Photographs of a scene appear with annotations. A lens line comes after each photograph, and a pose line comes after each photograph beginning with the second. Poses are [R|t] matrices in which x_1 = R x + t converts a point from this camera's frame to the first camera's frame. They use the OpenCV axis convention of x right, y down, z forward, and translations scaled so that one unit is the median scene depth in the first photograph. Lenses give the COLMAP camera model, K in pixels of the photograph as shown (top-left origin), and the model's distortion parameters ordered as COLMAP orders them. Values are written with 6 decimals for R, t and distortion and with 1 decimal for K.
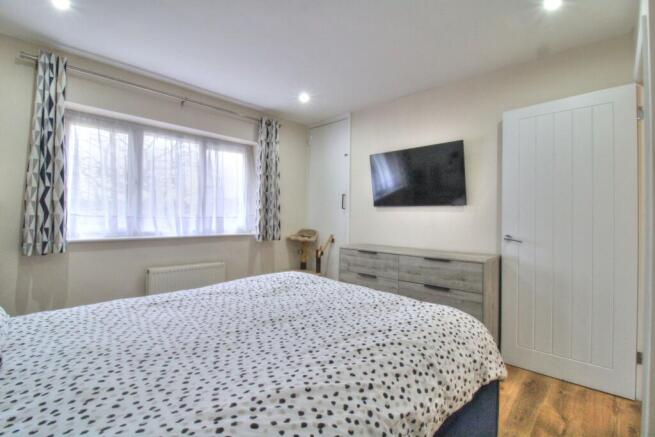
lens RADIAL K [[305.3, 0, 326.9], [0, 305.3, 219.7], [0, 0, 1]] dist [-0.001618, -0.000126]
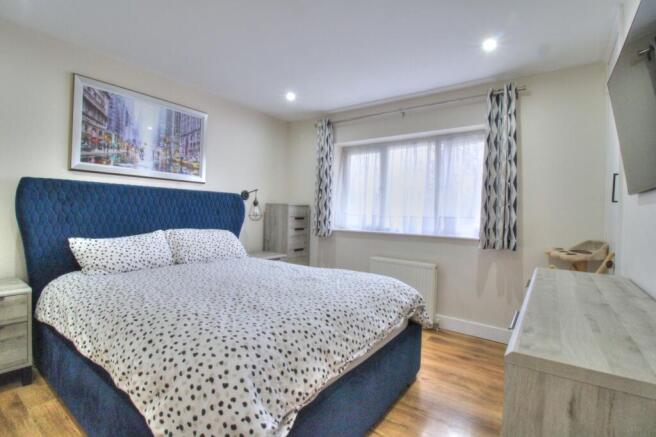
lens RADIAL K [[305.8, 0, 328.1], [0, 305.8, 217.5], [0, 0, 1]] dist [-0.001618, -0.000126]
pose [[0.155990, 0.000047, -0.987759, 0.591425], [-0.033489, 0.999425, -0.005241, 0.011660], [0.987191, 0.033896, 0.155902, 0.570922]]
